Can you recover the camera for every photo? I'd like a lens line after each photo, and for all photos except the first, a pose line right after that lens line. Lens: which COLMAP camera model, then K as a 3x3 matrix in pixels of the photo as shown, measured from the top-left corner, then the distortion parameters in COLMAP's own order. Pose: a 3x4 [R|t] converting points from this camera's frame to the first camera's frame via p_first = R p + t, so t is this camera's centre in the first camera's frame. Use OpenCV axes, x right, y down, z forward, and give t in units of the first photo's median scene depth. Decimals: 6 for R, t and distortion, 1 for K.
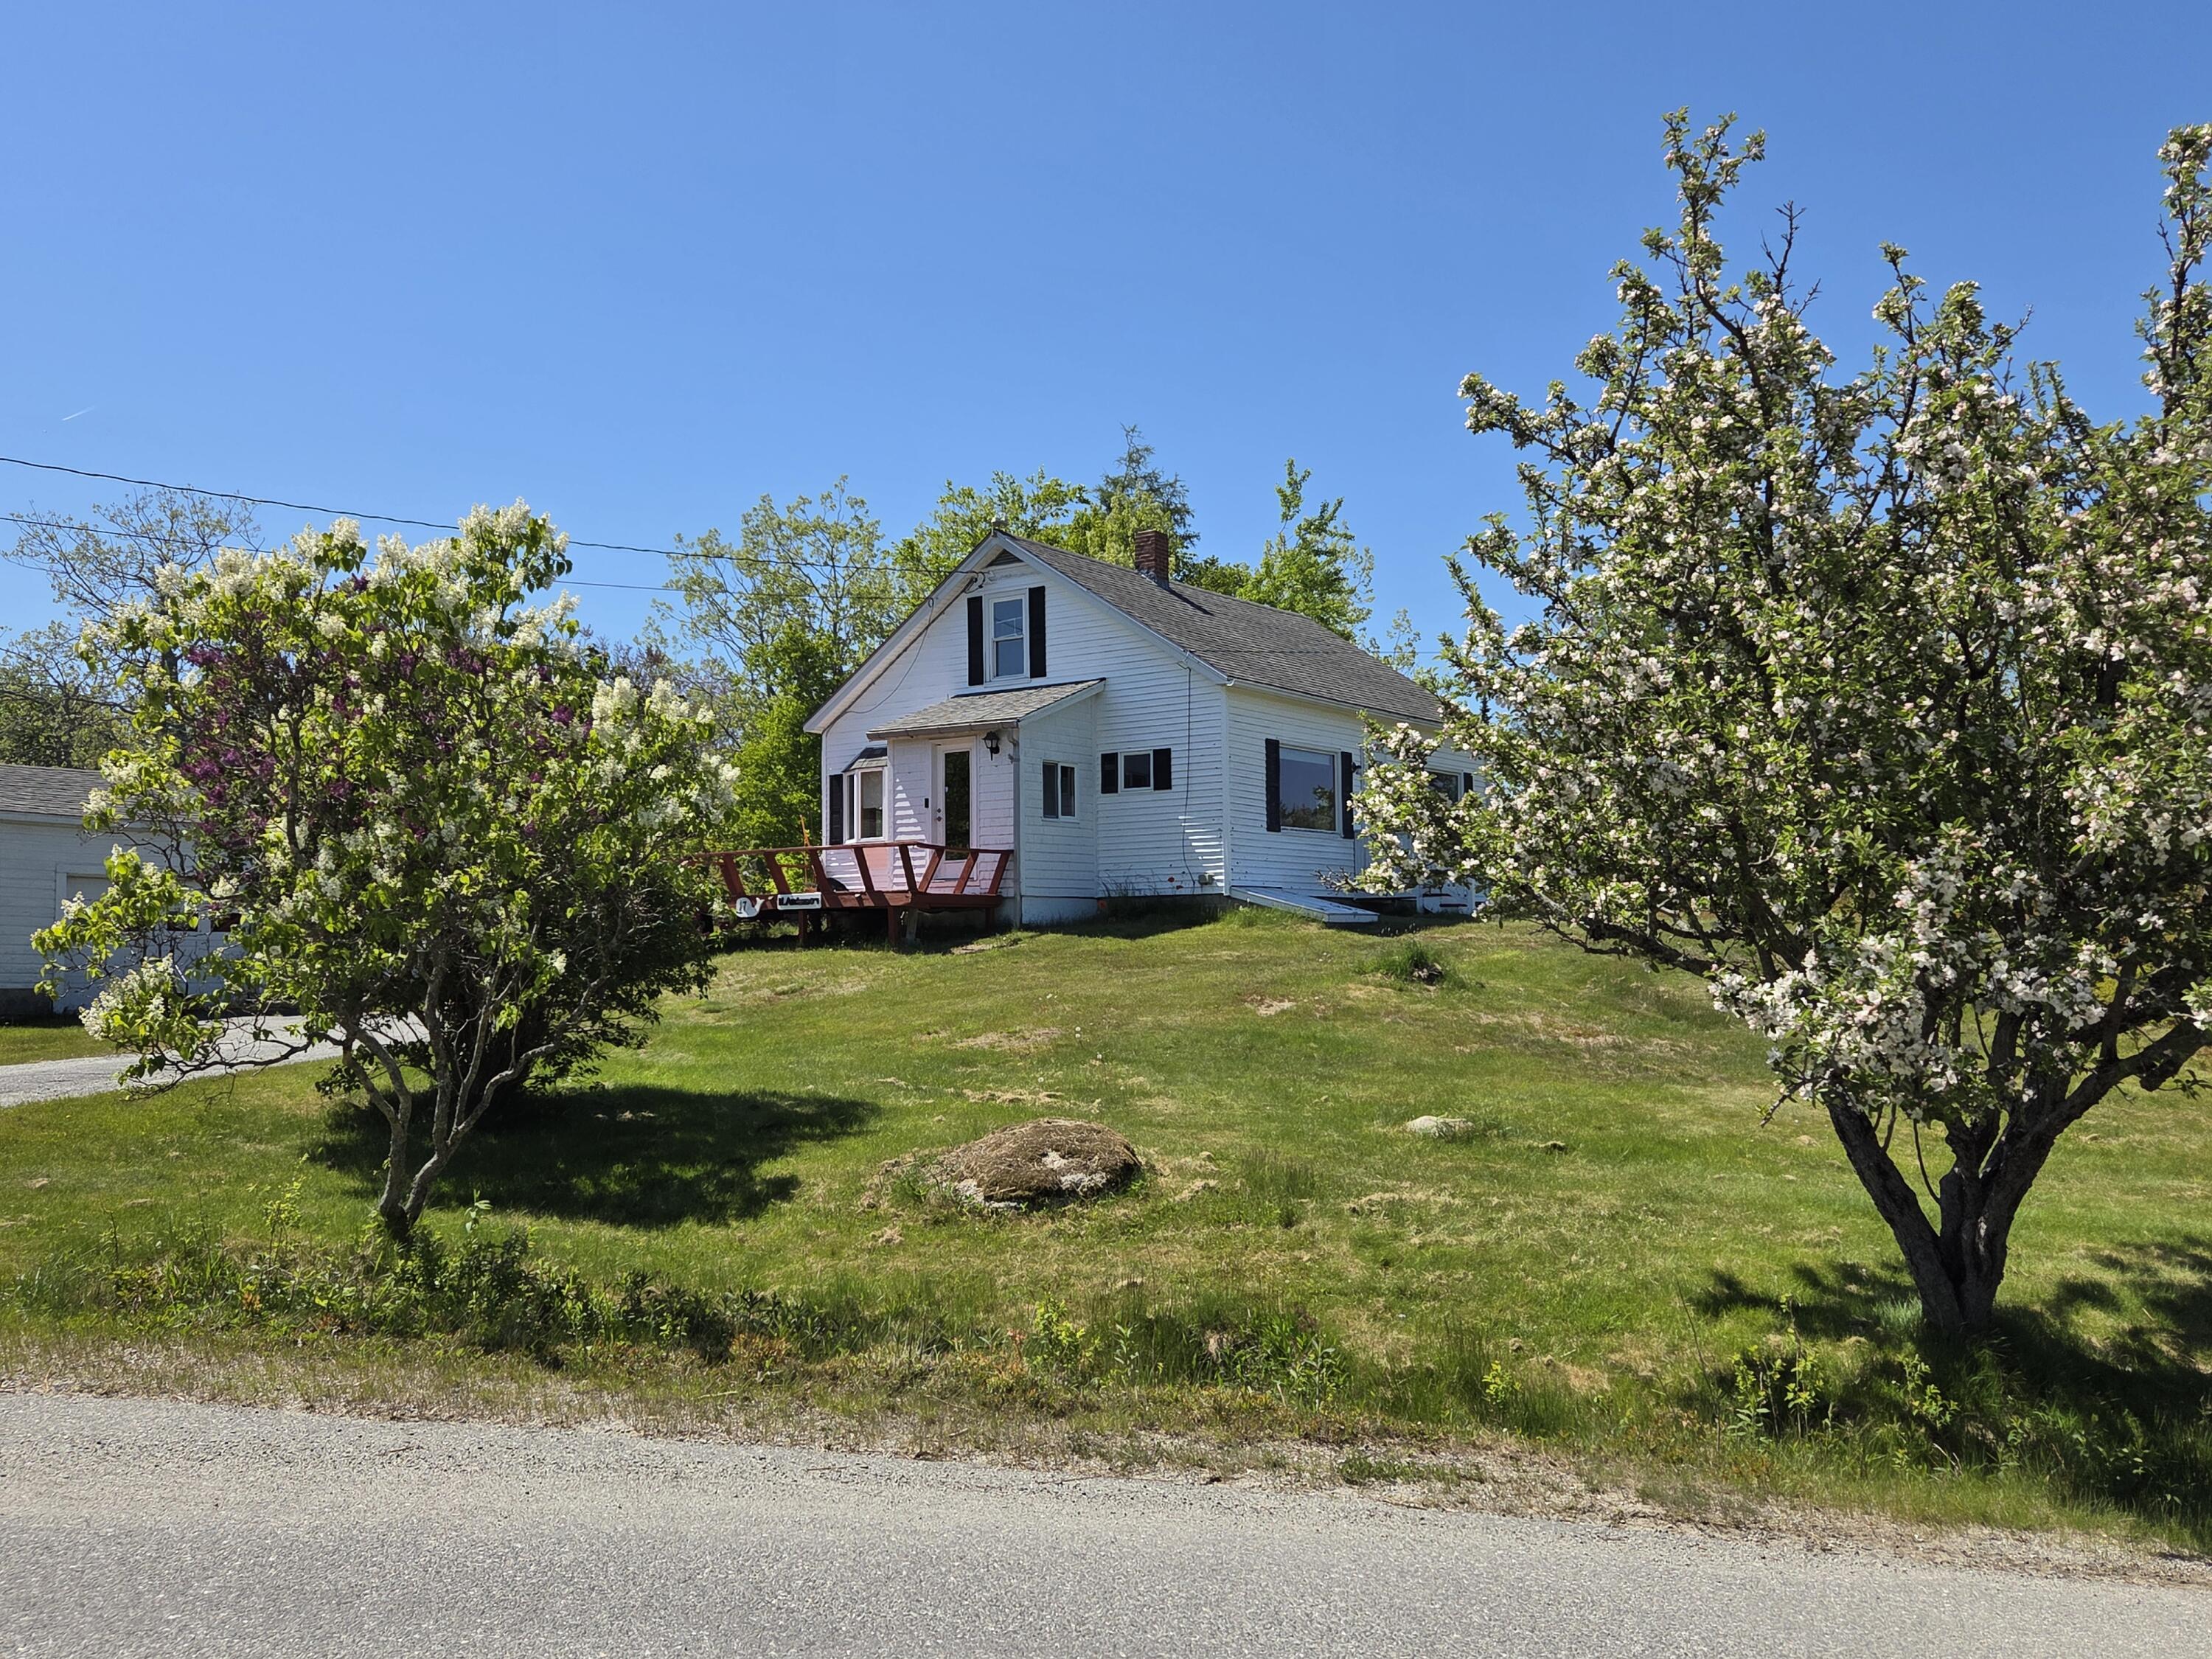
lens RADIAL K [[1817.3, 0, 1102.8], [0, 1817.3, 824.7], [0, 0, 1]] dist [0.048705, -0.000497]
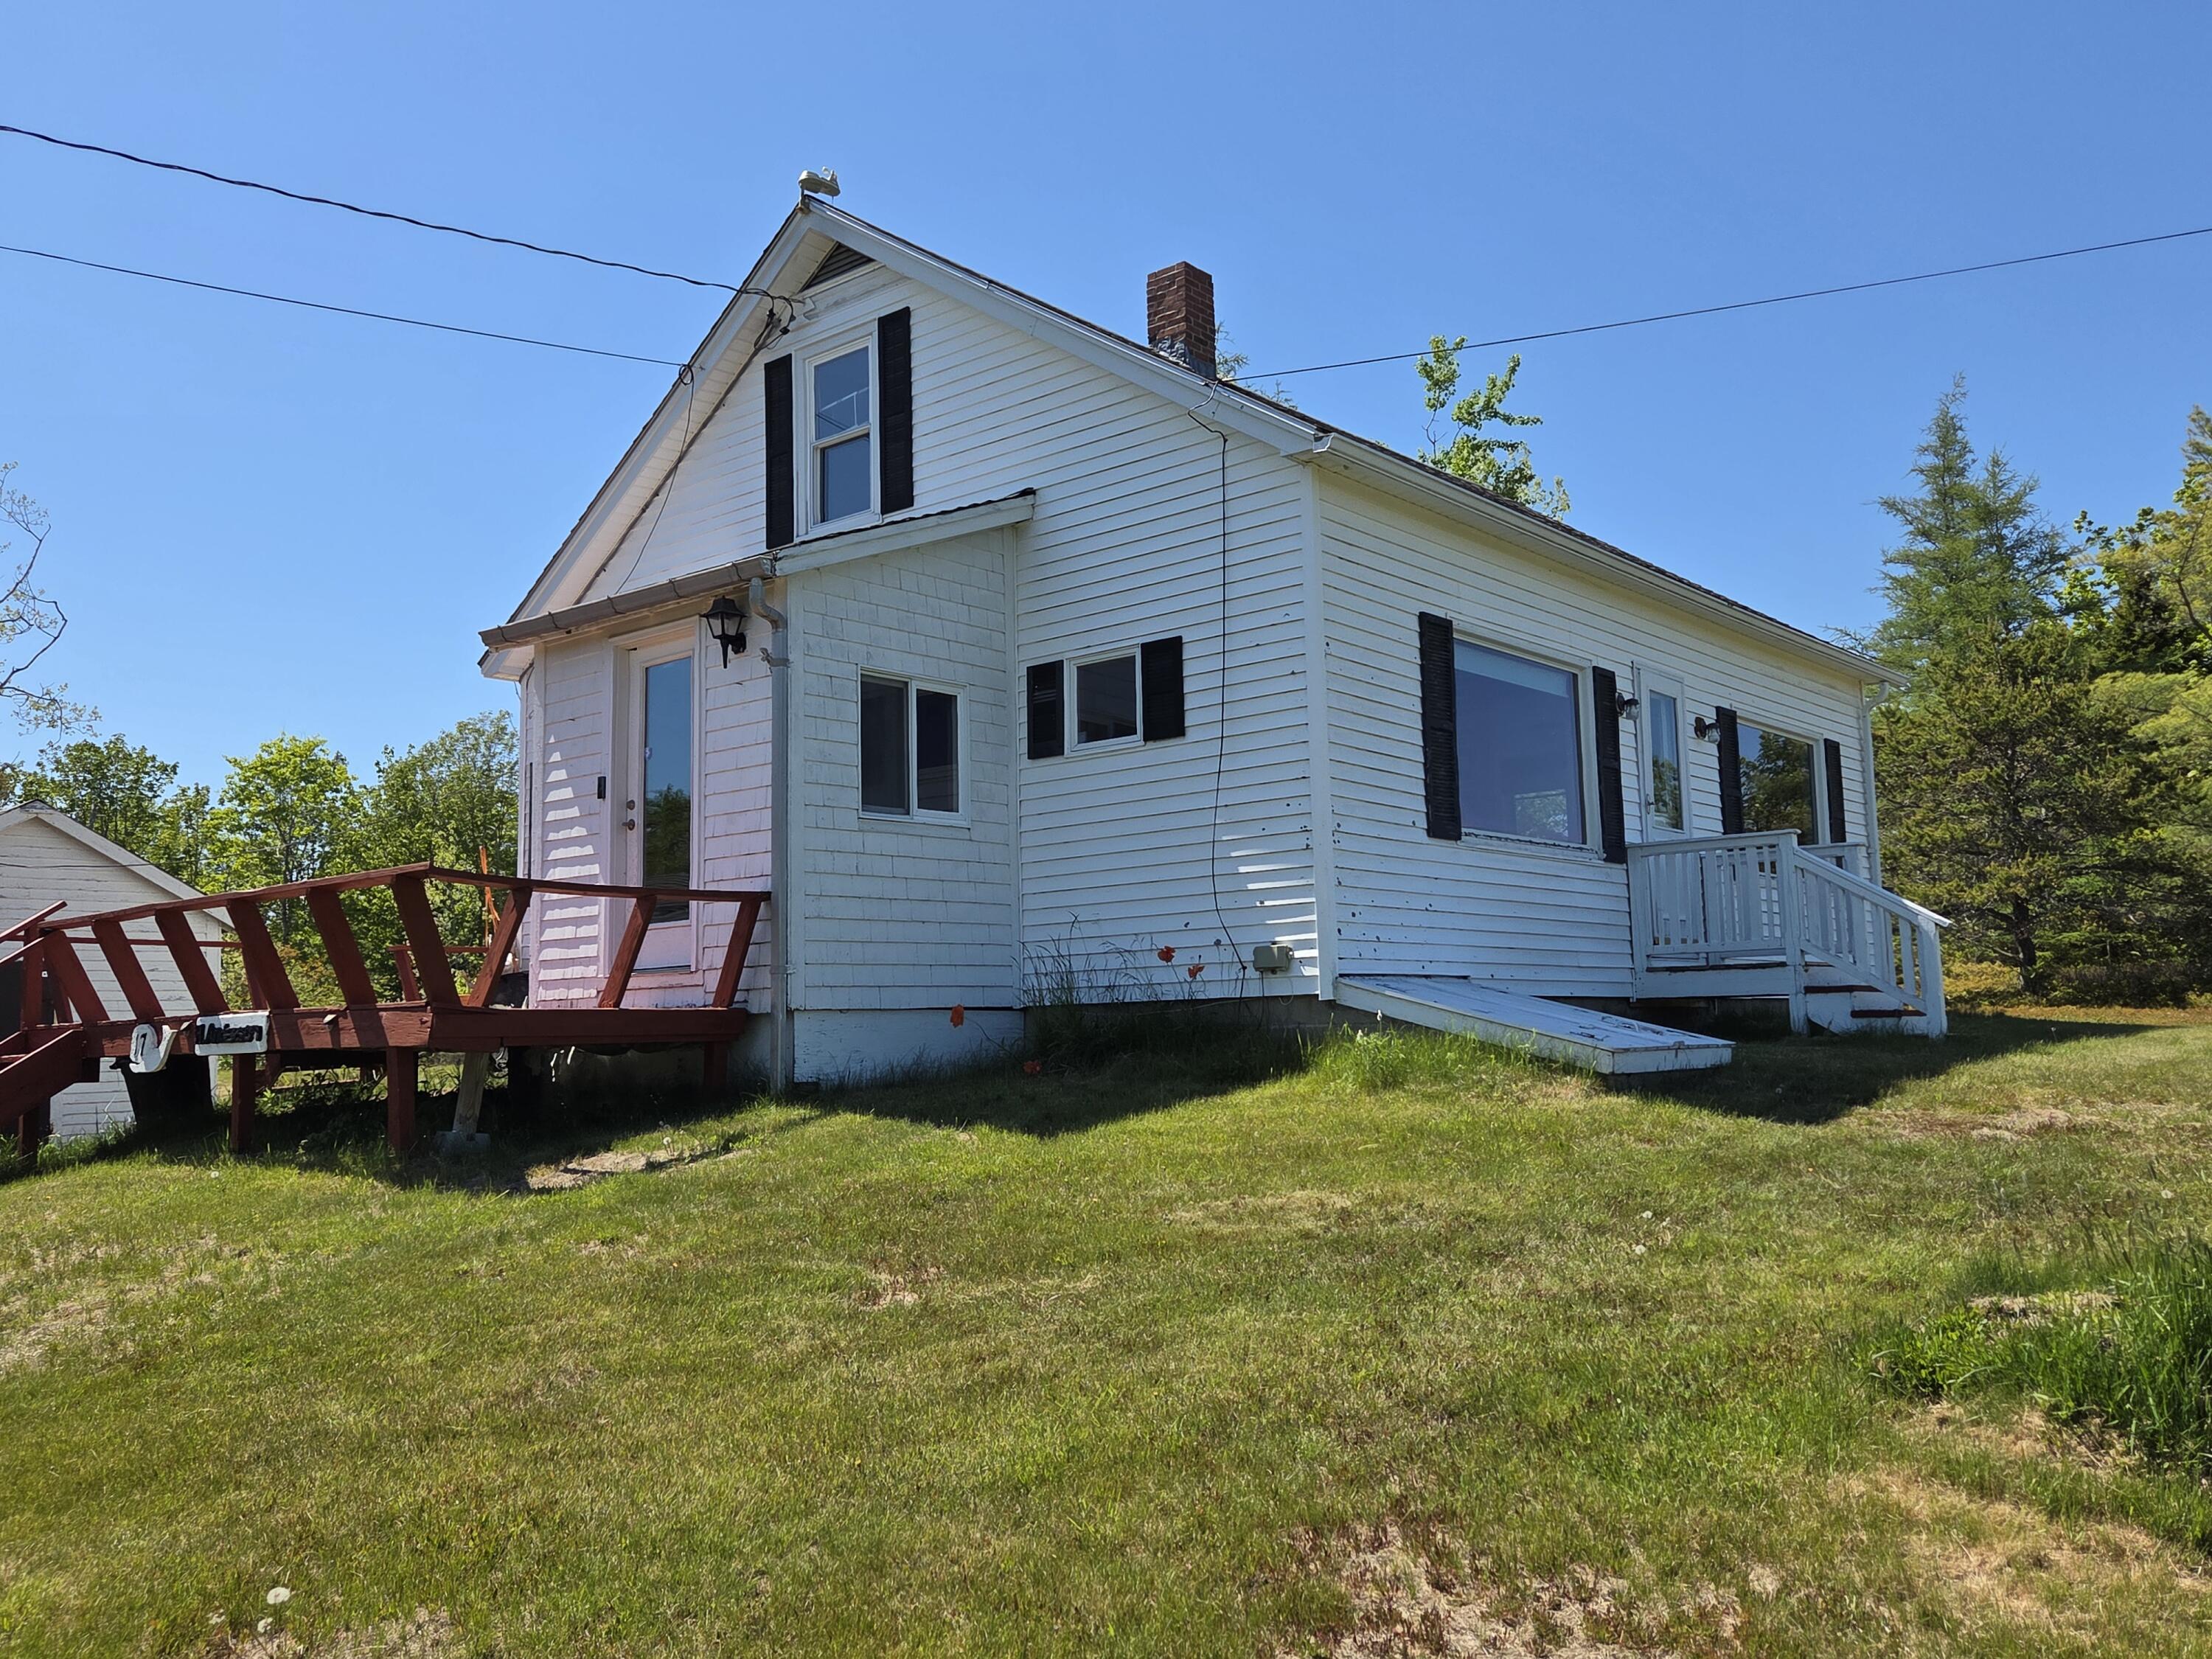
lens RADIAL K [[1817.3, 0, 1112.8], [0, 1817.3, 835.5], [0, 0, 1]] dist [0.048705, -0.000497]
pose [[0.997198, -0.021329, -0.071700, 0.050156], [0.018511, 0.999038, -0.039742, 0.018151], [0.072478, 0.038304, 0.996634, 0.597399]]
